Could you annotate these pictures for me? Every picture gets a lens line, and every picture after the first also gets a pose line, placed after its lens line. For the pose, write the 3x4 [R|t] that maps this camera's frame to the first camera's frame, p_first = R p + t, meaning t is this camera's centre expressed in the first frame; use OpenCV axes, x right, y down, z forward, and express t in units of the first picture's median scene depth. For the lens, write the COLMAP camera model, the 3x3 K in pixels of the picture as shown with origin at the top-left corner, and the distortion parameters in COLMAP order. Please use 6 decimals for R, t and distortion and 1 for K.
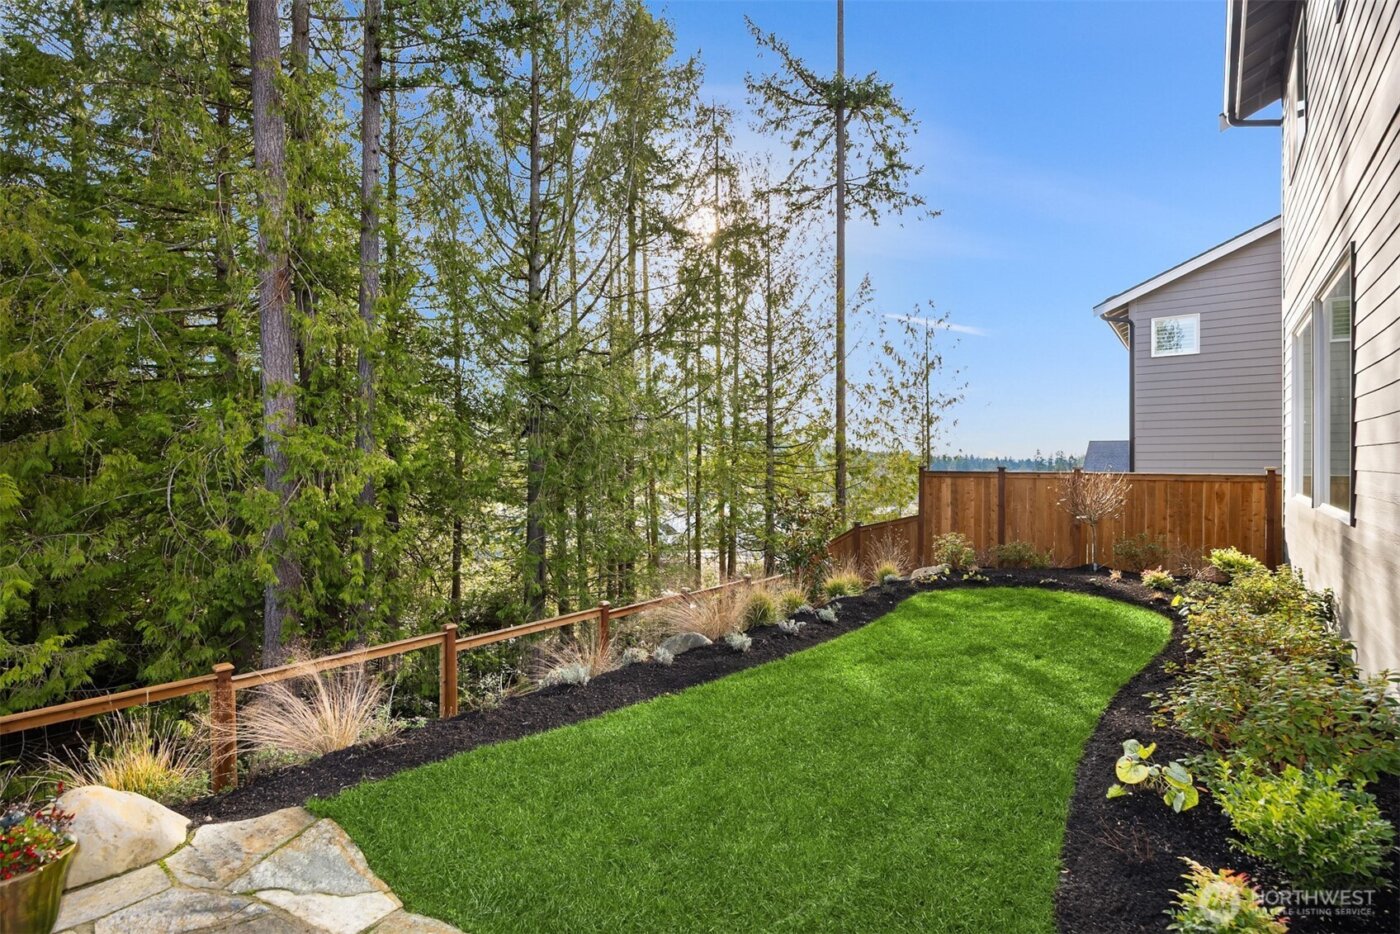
lens RADIAL K [[656.8, 0, 700.8], [0, 656.8, 460.9], [0, 0, 1]] dist [-0.016642, -0.002173]
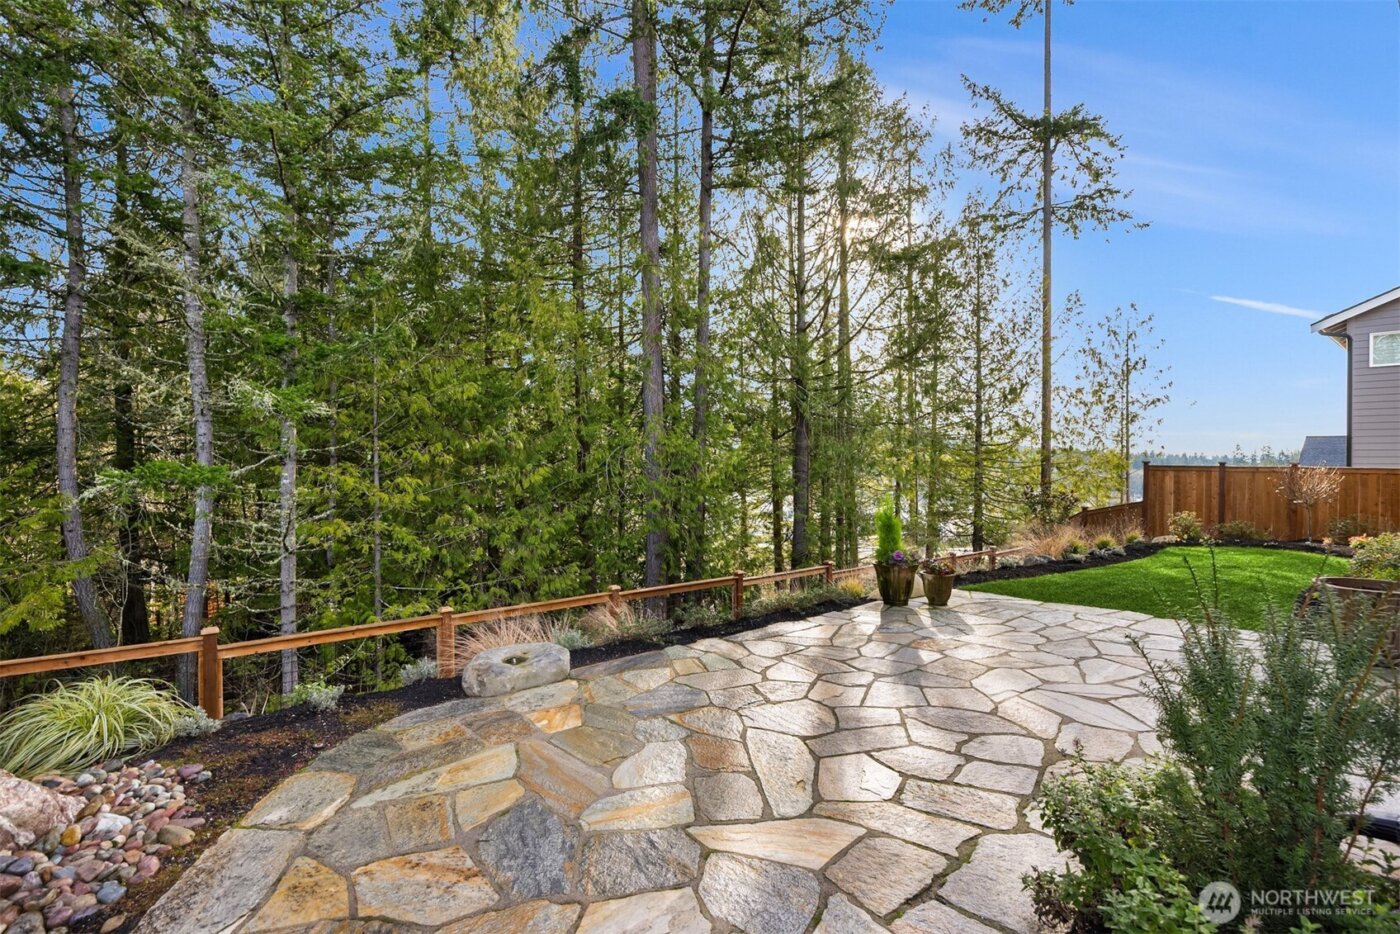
lens RADIAL K [[656.8, 0, 690.0], [0, 656.8, 464.1], [0, 0, 1]] dist [-0.016642, -0.002173]
pose [[0.974168, 0.001835, -0.225819, -0.126246], [0.000193, 0.999960, 0.008959, 0.000988], [0.225826, -0.008771, 0.974128, -0.216415]]
